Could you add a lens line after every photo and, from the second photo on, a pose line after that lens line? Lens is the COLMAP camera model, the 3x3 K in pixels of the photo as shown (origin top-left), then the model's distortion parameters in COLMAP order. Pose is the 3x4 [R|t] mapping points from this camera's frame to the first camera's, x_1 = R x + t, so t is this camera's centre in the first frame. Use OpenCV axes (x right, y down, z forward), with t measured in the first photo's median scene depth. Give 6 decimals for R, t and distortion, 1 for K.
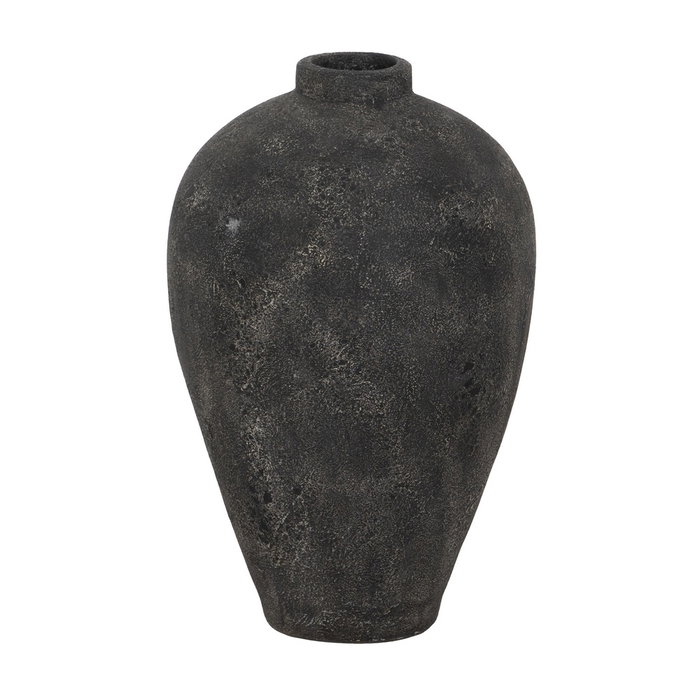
lens RADIAL K [[2577.8, 0, 351.6], [0, 2577.8, 350.2], [0, 0, 1]] dist [0.056647, 0.000000]
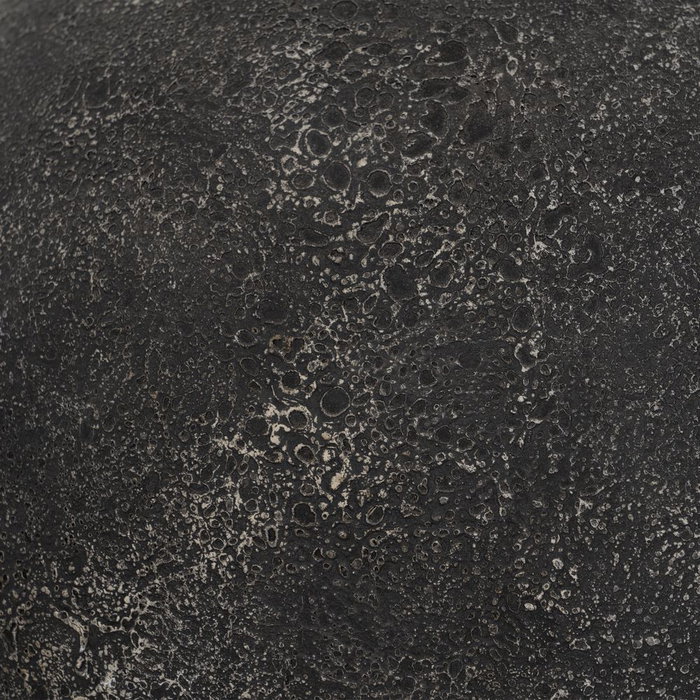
lens RADIAL K [[2577.8, 0, 345.6], [0, 2577.8, 343.8], [0, 0, 1]] dist [0.056647, 0.000000]
pose [[0.995913, -0.024916, -0.086813, 0.007525], [0.019285, 0.997692, -0.065109, -0.032110], [0.088235, 0.063169, 0.994095, 0.793074]]
